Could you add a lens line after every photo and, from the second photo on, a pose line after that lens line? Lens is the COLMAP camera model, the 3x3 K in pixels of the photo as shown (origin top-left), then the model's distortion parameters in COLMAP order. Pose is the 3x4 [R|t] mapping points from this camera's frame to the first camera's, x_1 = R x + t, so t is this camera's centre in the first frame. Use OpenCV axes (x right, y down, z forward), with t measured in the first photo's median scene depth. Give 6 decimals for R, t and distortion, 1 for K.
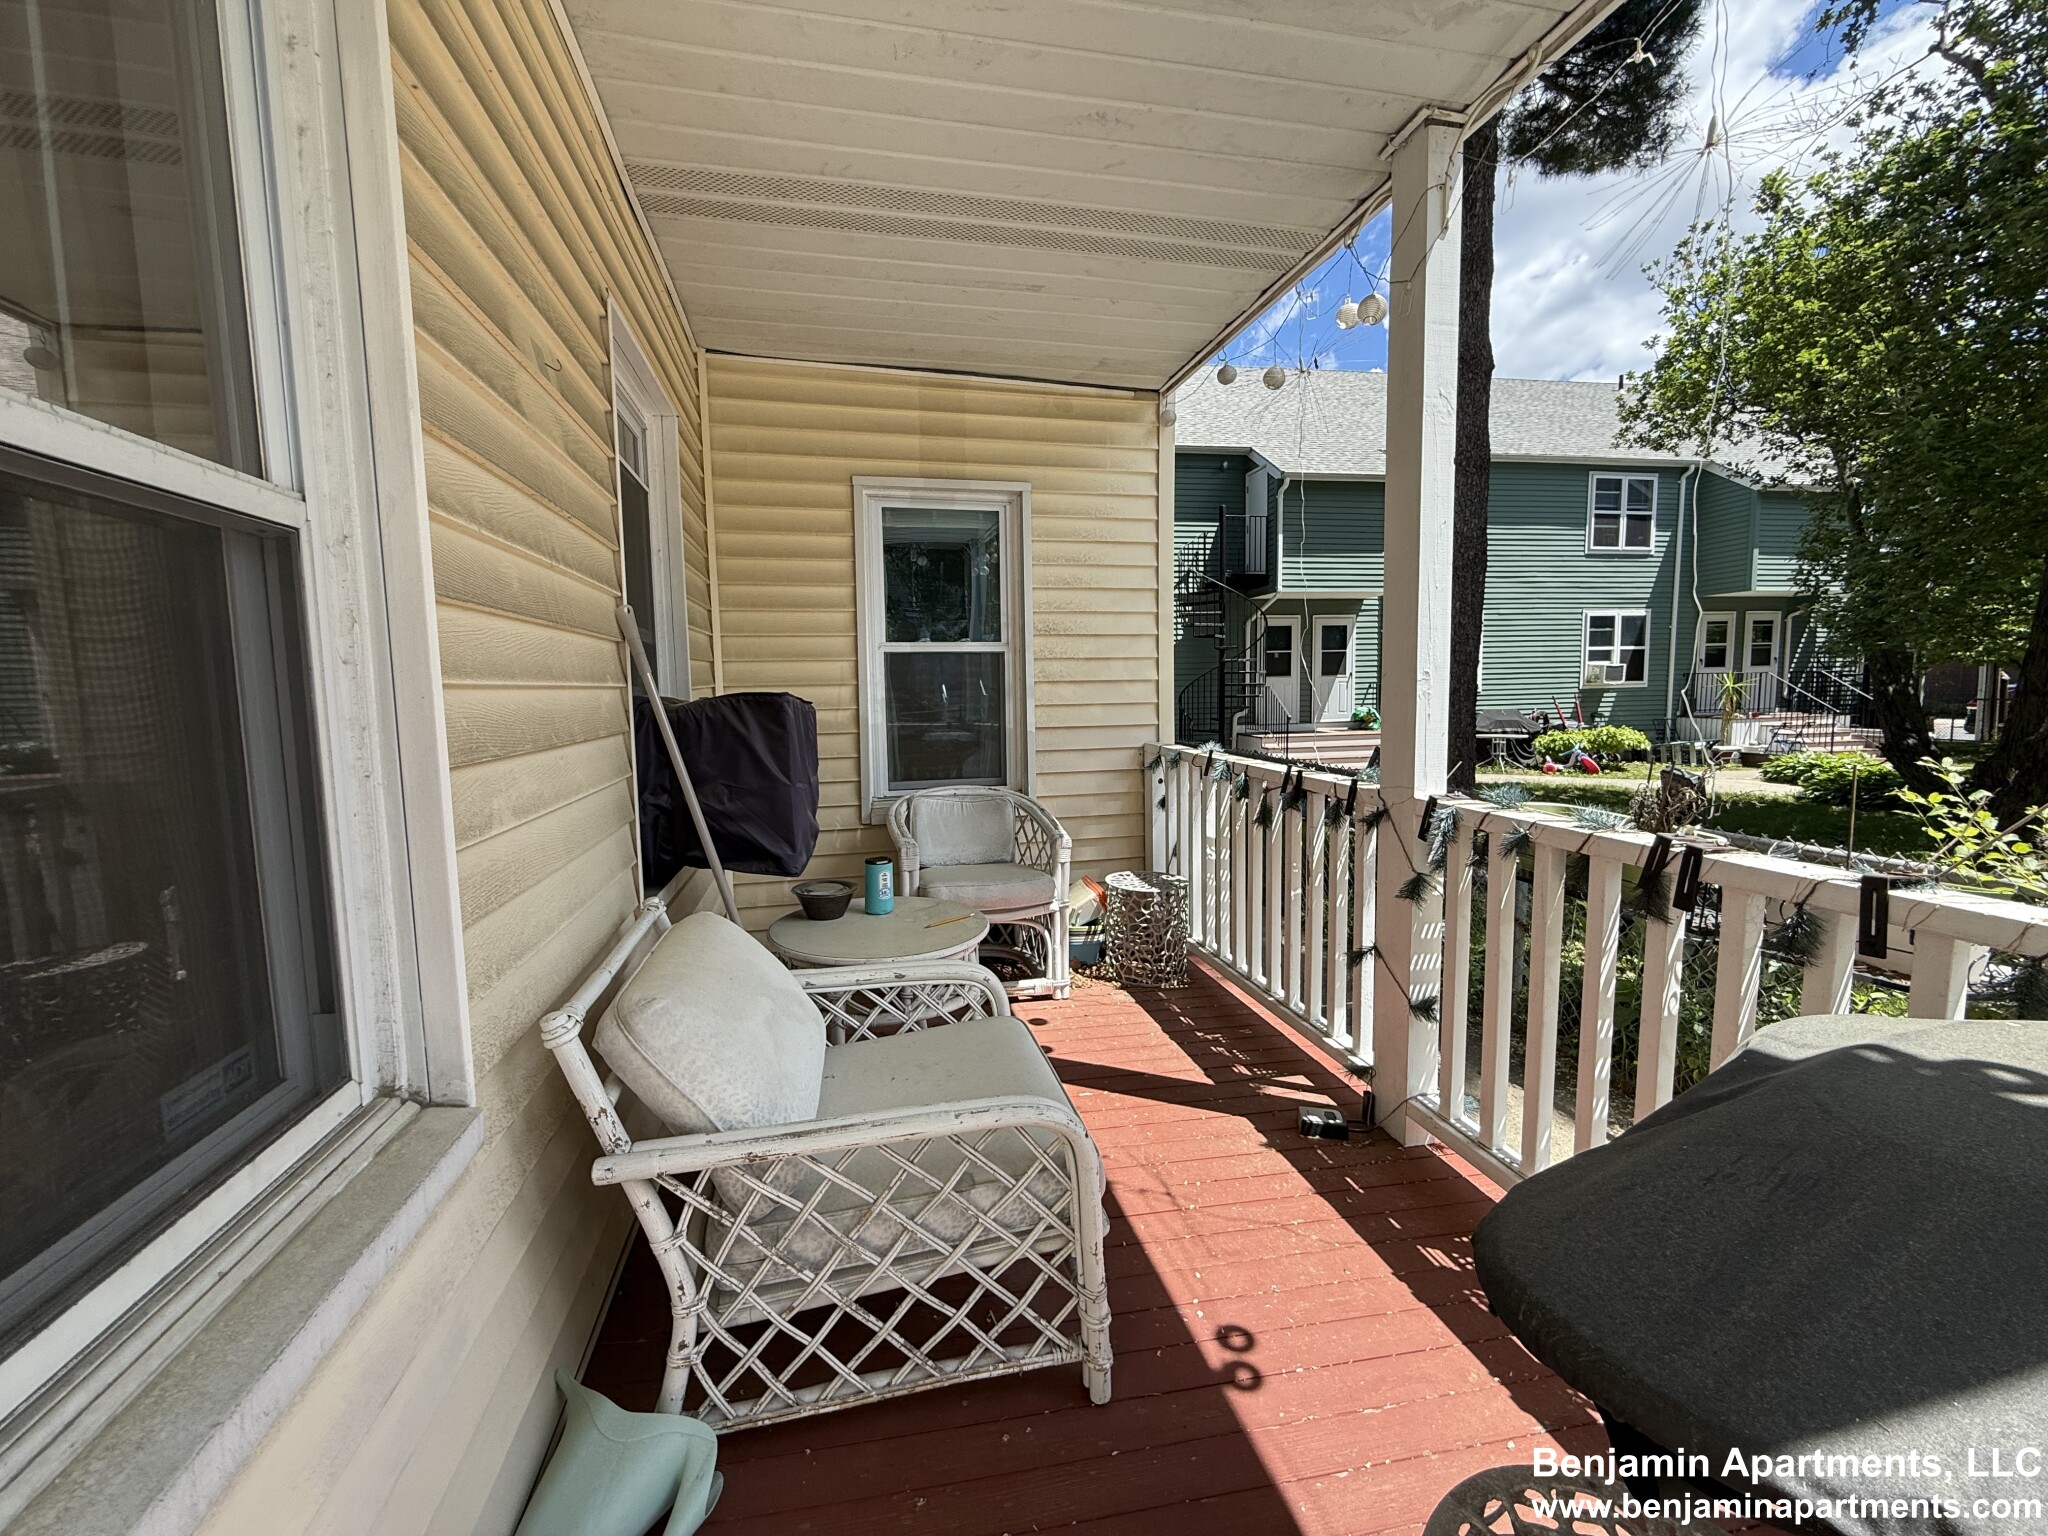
lens RADIAL K [[817.1, 0, 1017.9], [0, 817.1, 766.7], [0, 0, 1]] dist [-0.000772, 0.000281]
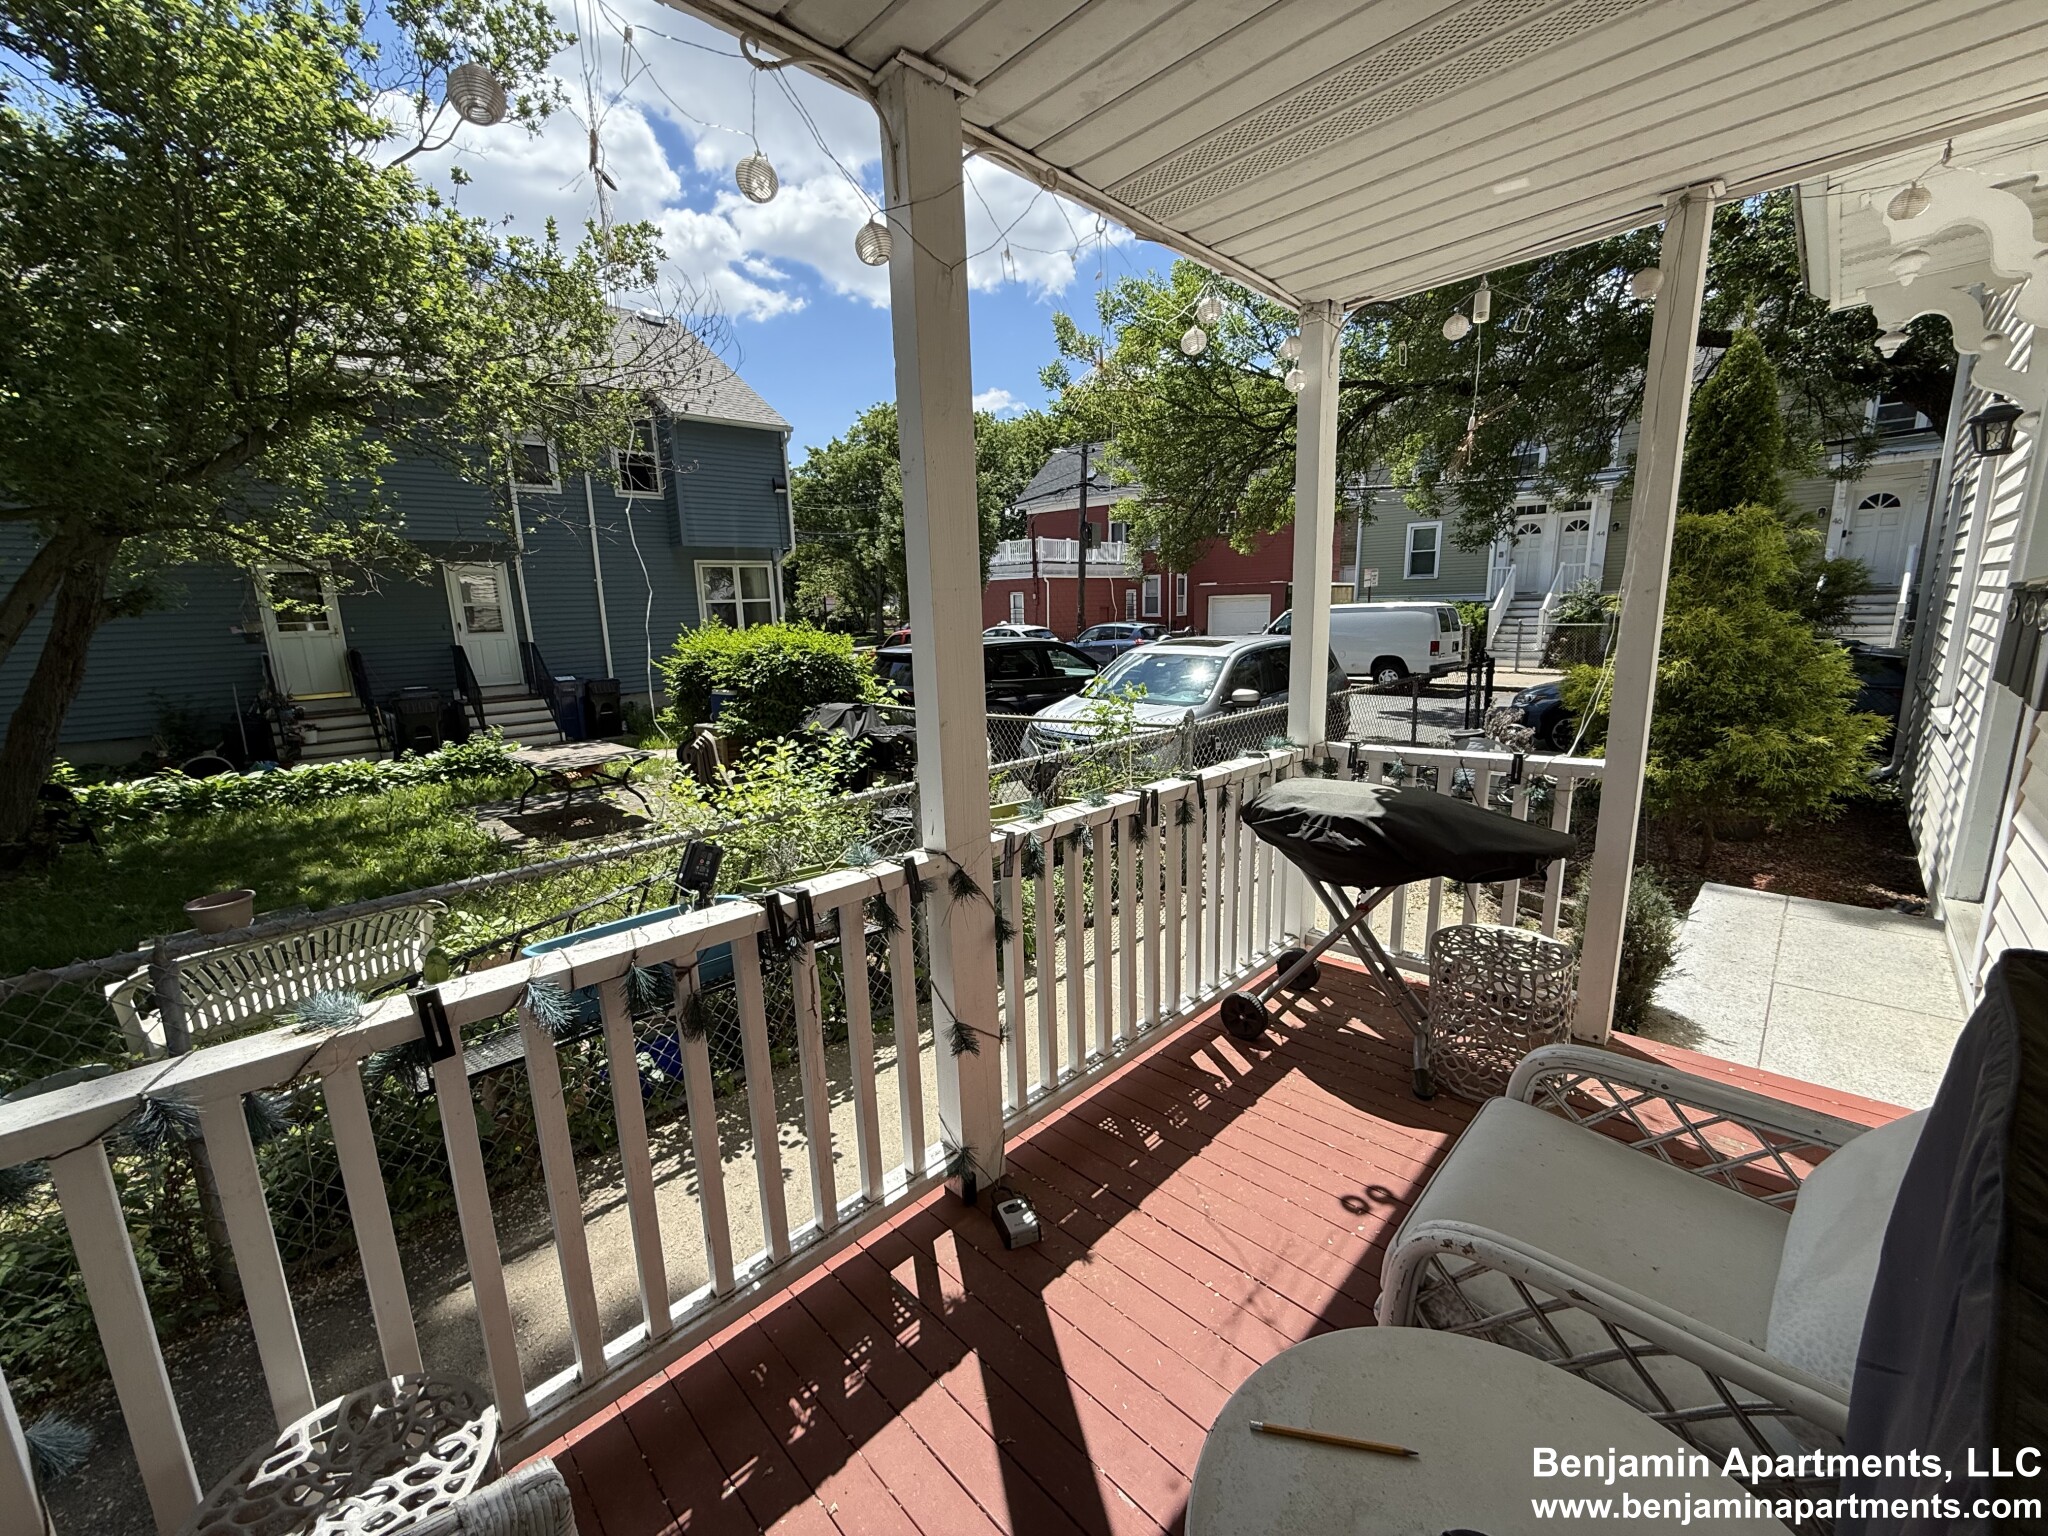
lens RADIAL K [[817.1, 0, 1017.9], [0, 817.1, 766.7], [0, 0, 1]] dist [-0.000772, 0.000281]
pose [[-0.544450, -0.128929, 0.828825, -0.298061], [0.119129, 0.966215, 0.228556, -0.243517], [-0.830291, 0.223174, -0.510696, 1.320034]]
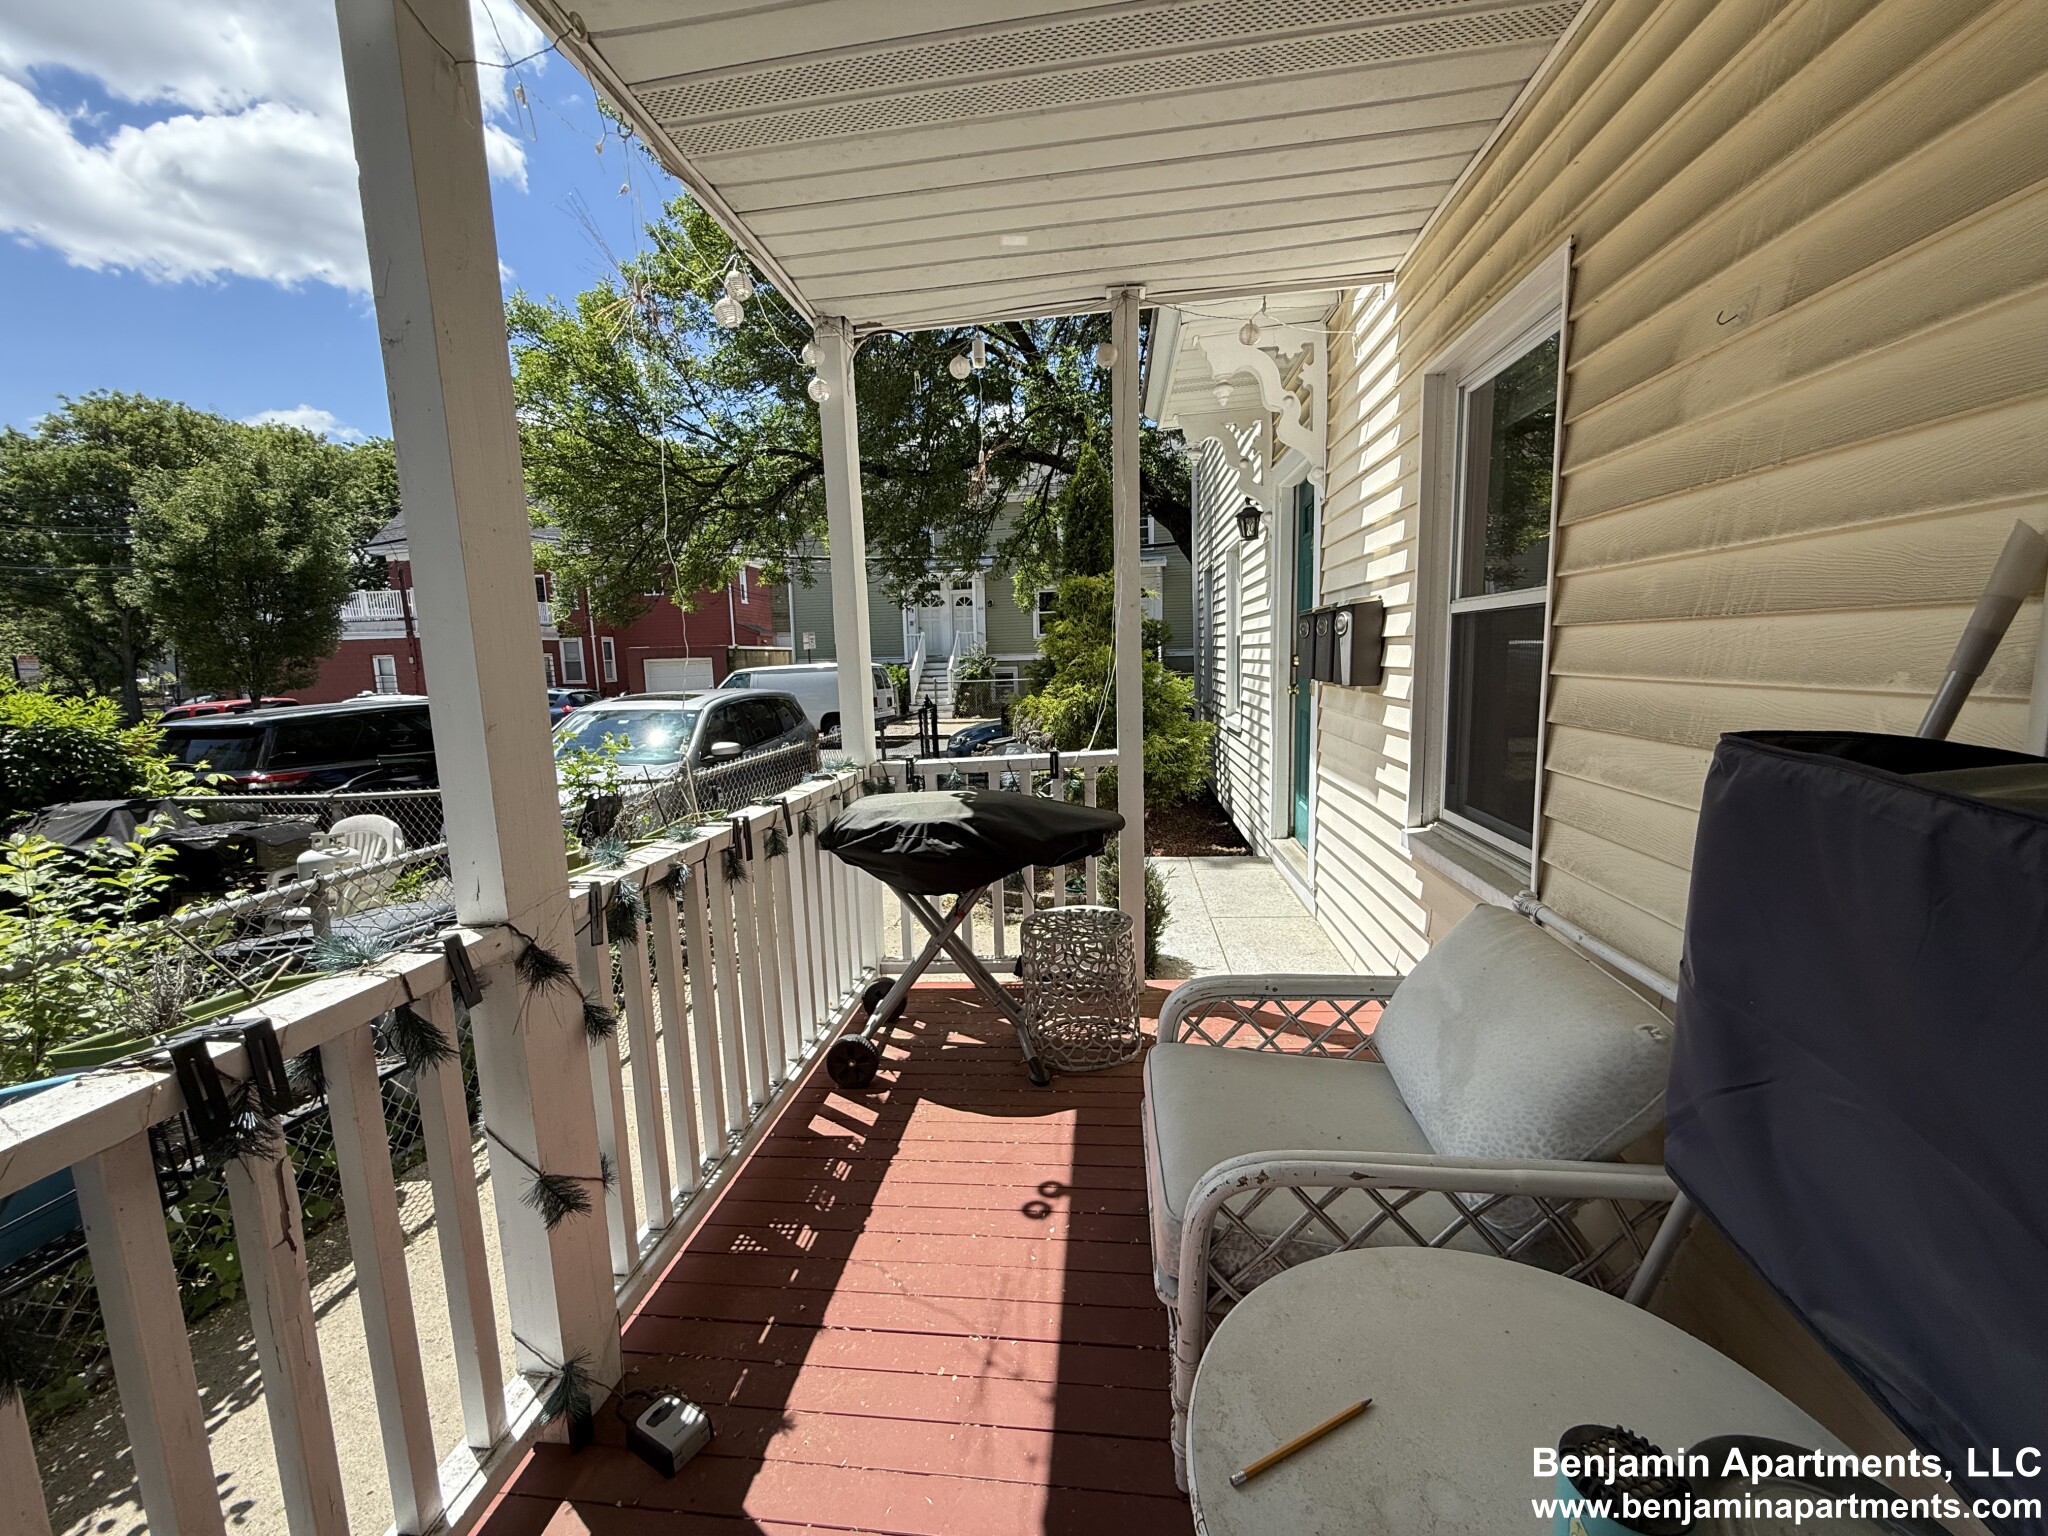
lens RADIAL K [[817.1, 0, 1017.9], [0, 817.1, 766.7], [0, 0, 1]] dist [-0.000772, 0.000281]
pose [[-0.944811, 0.005095, 0.327576, -0.085047], [0.080407, 0.972904, 0.216779, -0.170874], [-0.317595, 0.231155, -0.919620, 1.350008]]
